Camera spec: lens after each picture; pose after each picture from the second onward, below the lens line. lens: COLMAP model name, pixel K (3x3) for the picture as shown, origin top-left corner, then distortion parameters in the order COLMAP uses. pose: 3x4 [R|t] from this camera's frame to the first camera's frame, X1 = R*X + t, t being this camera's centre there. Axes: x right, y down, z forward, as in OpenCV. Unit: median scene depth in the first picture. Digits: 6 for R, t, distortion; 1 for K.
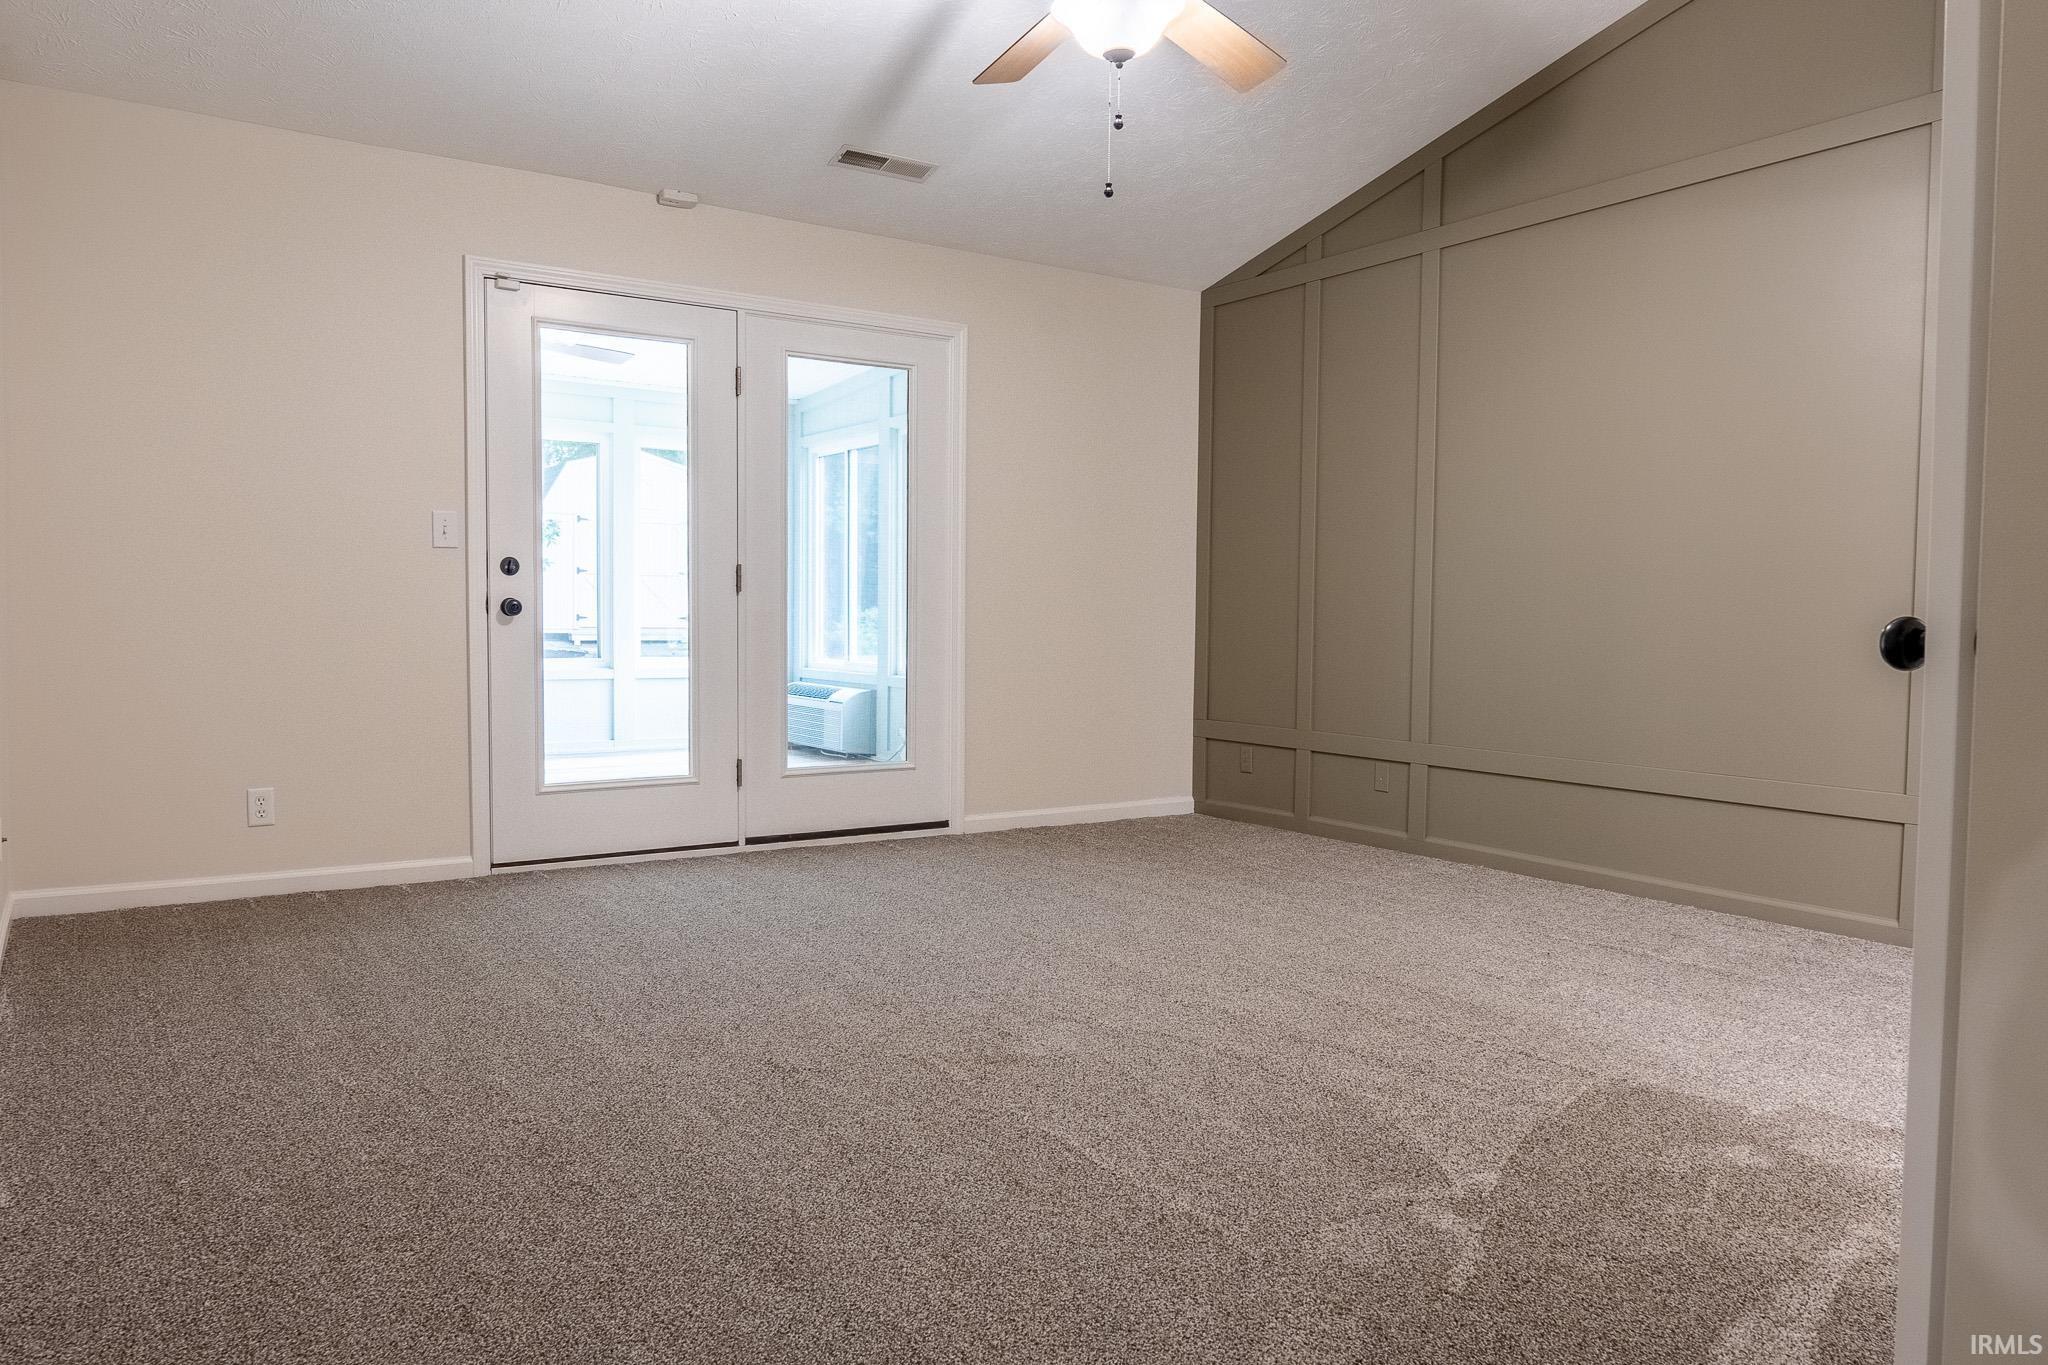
lens RADIAL K [[1407.6, 0, 1024.0], [0, 1407.6, 682.5], [0, 0, 1]] dist [-0.011050, -0.004497]
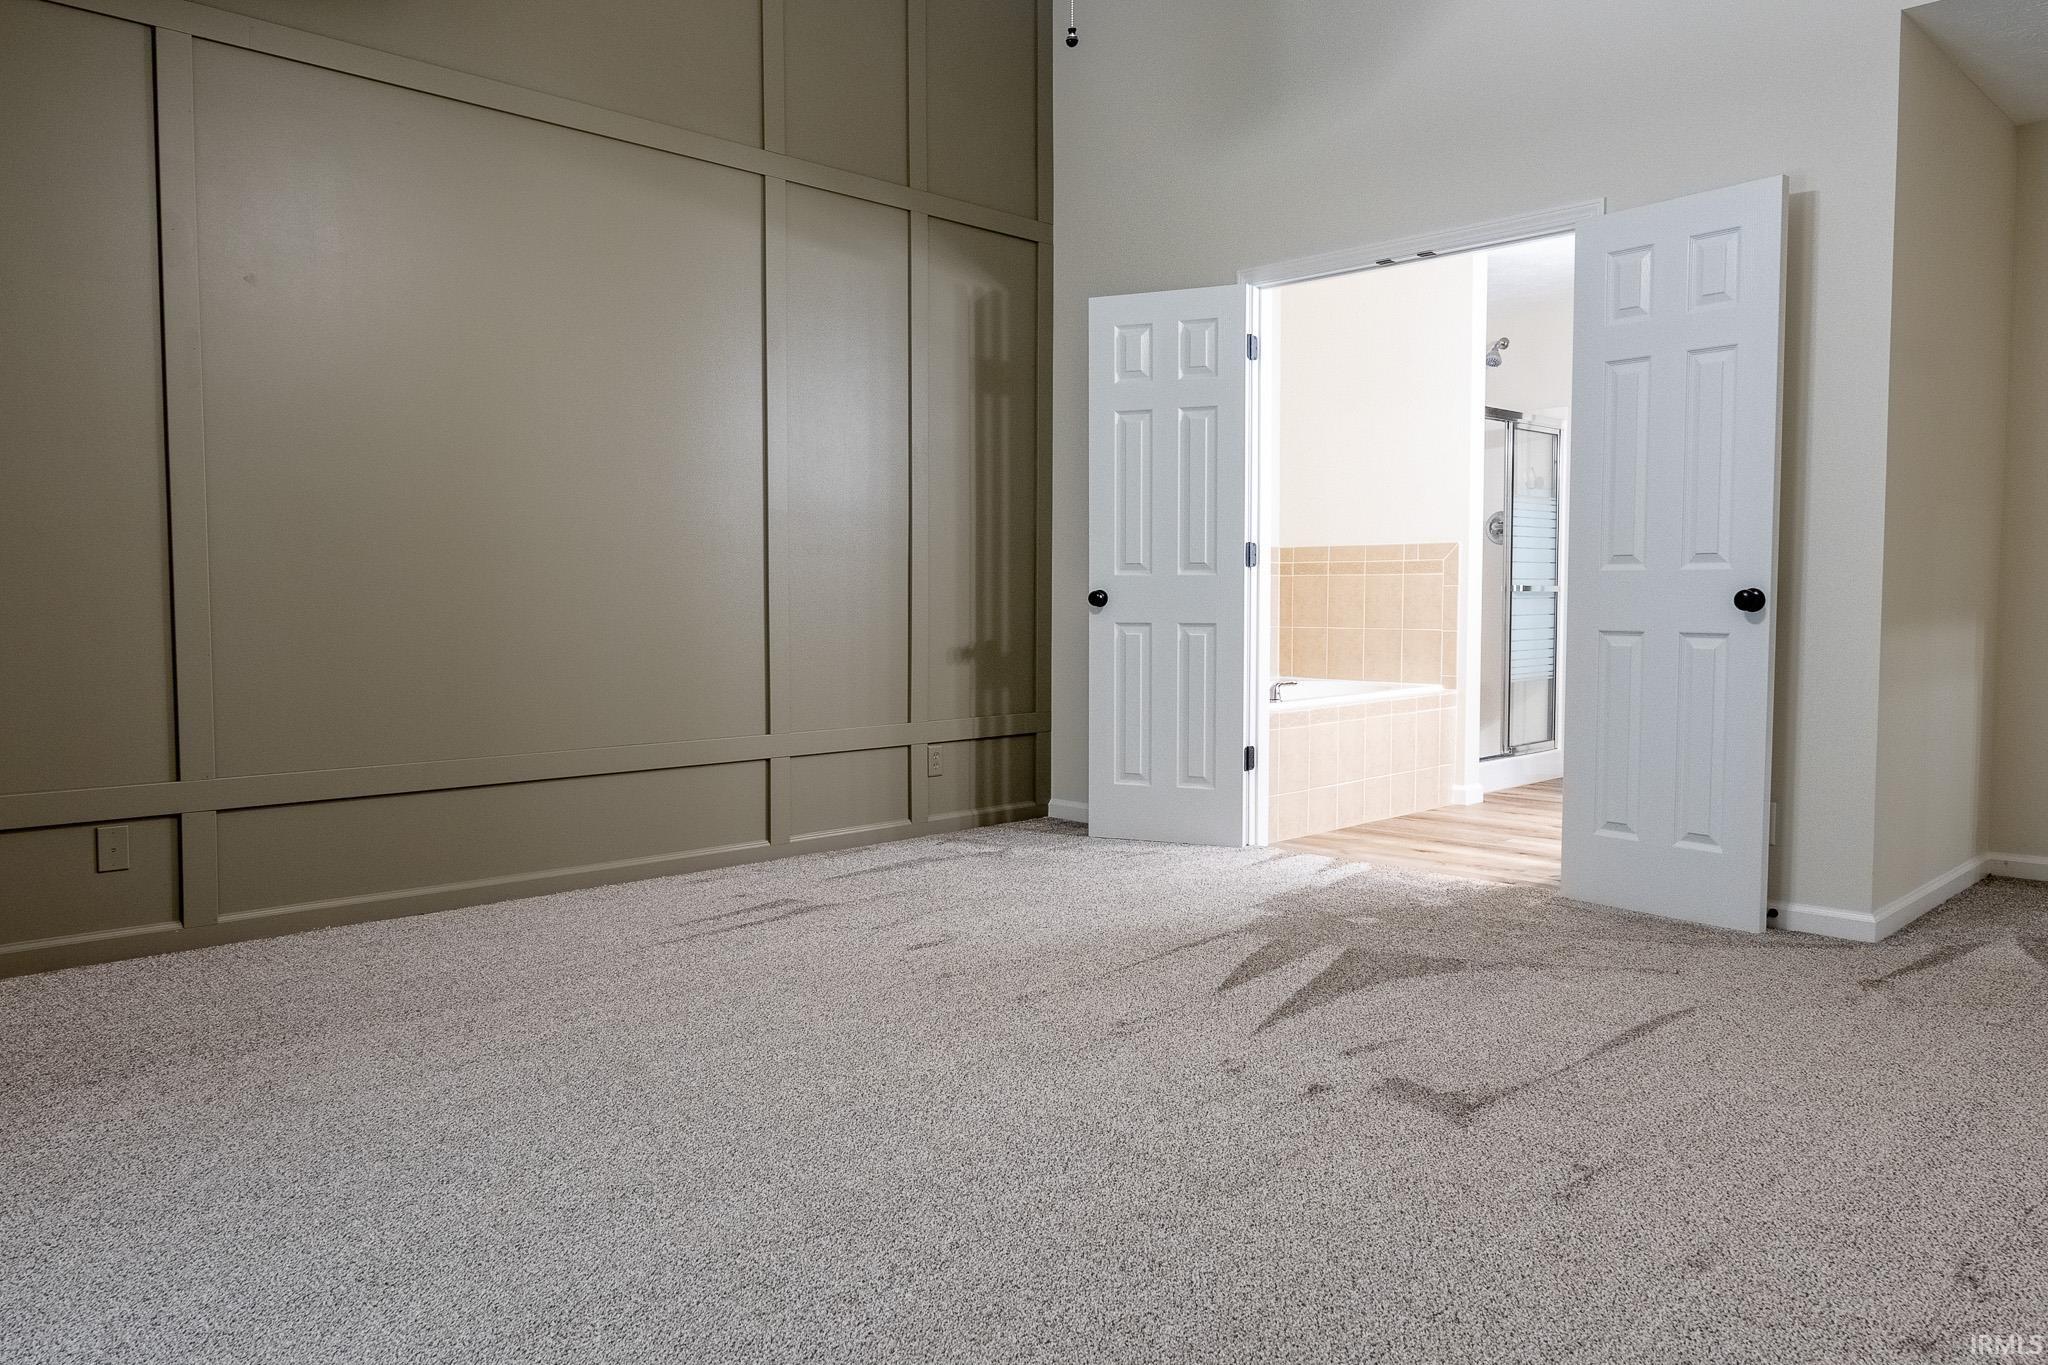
lens RADIAL K [[1433.1, 0, 1024.0], [0, 1433.1, 682.5], [0, 0, 1]] dist [-0.030310, -0.002246]
pose [[-0.170651, -0.067252, 0.983034, -0.720693], [0.047155, 0.995968, 0.076323, -0.059304], [-0.984203, 0.059379, -0.166791, 1.171265]]
